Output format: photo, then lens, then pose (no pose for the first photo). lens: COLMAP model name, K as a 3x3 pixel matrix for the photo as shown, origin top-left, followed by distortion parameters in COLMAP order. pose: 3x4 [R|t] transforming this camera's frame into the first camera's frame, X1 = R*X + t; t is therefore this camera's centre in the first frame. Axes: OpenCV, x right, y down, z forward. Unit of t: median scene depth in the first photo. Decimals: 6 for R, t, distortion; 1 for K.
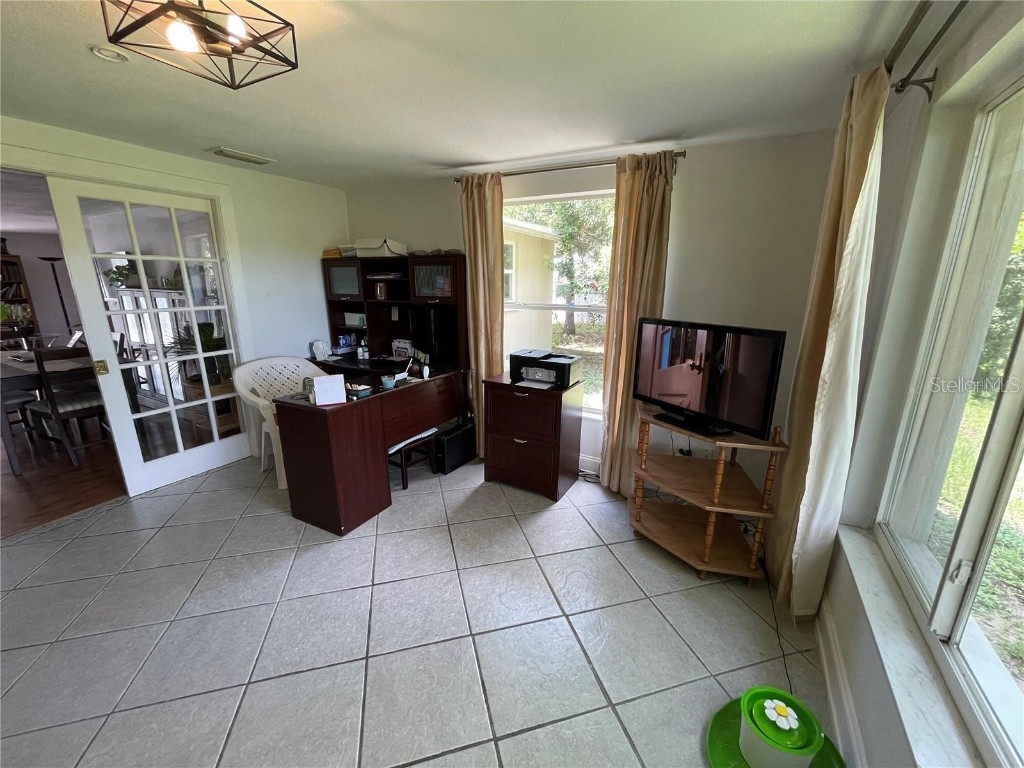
lens RADIAL K [[412.4, 0, 511.6], [0, 412.4, 382.9], [0, 0, 1]] dist [-0.001205, -0.000333]
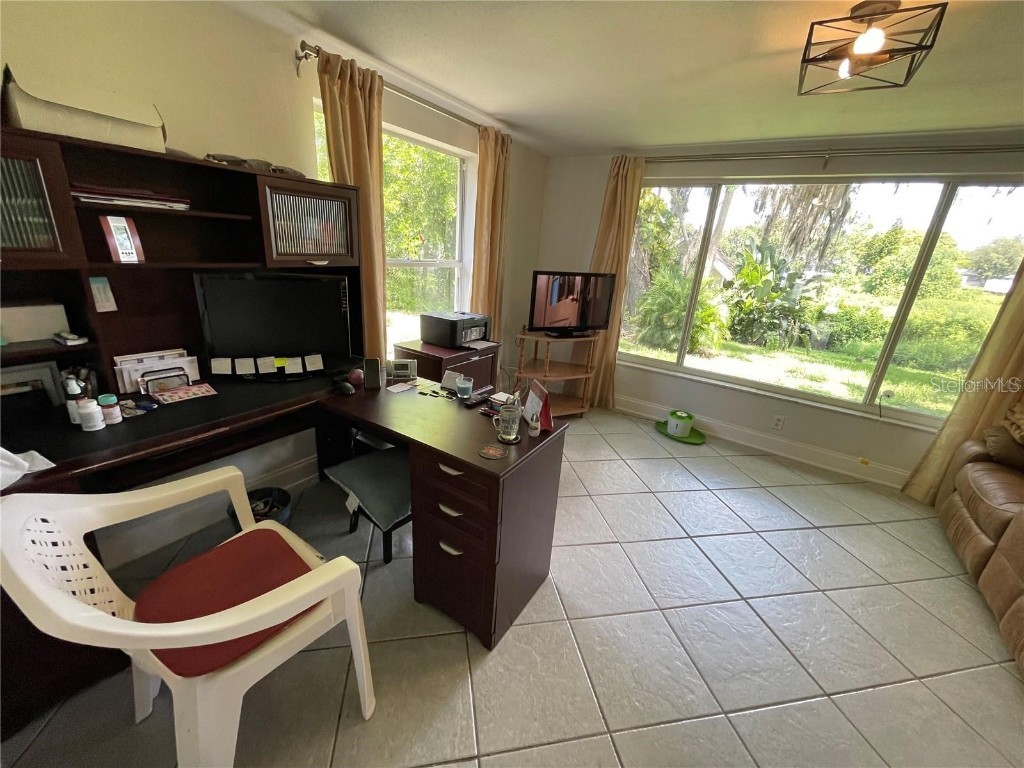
lens RADIAL K [[412.4, 0, 511.4], [0, 412.4, 384.6], [0, 0, 1]] dist [-0.001205, -0.000333]
pose [[0.077860, -0.323594, 0.942987, -1.111205], [0.169703, 0.936356, 0.307307, -0.241795], [-0.982415, 0.136100, 0.127820, 0.974409]]
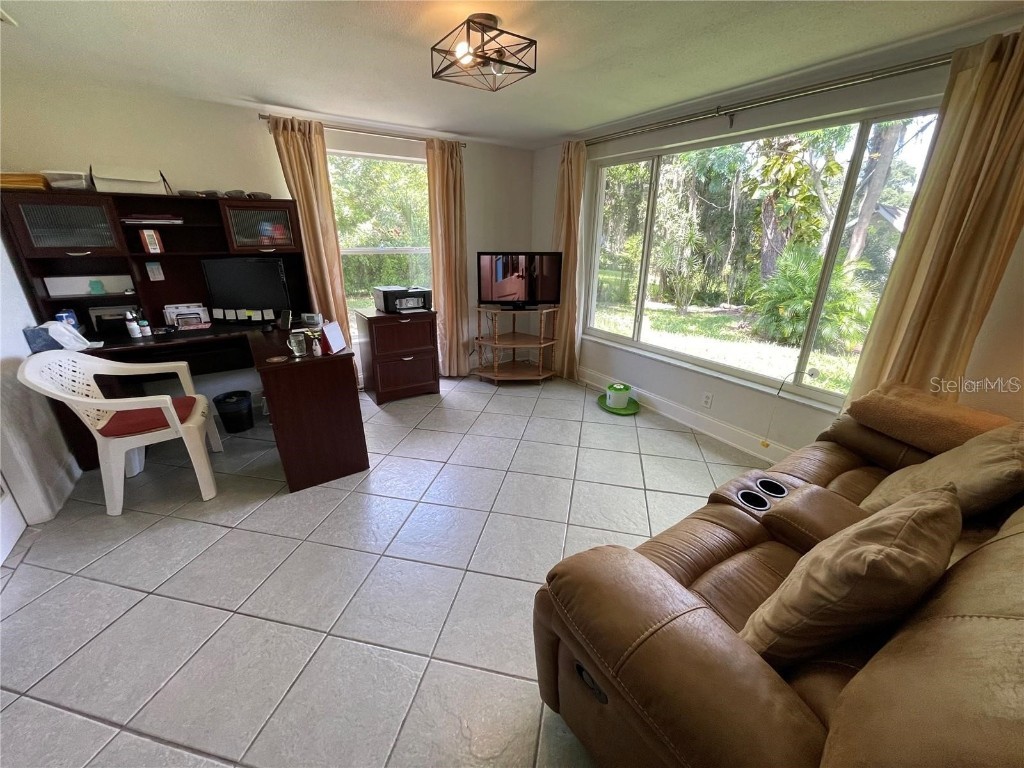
lens RADIAL K [[412.4, 0, 511.8], [0, 412.4, 386.3], [0, 0, 1]] dist [-0.001205, -0.000333]
pose [[0.469203, -0.310639, 0.826651, -1.139455], [0.210091, 0.948478, 0.237173, -0.015956], [-0.857736, 0.062390, 0.510291, 0.101009]]
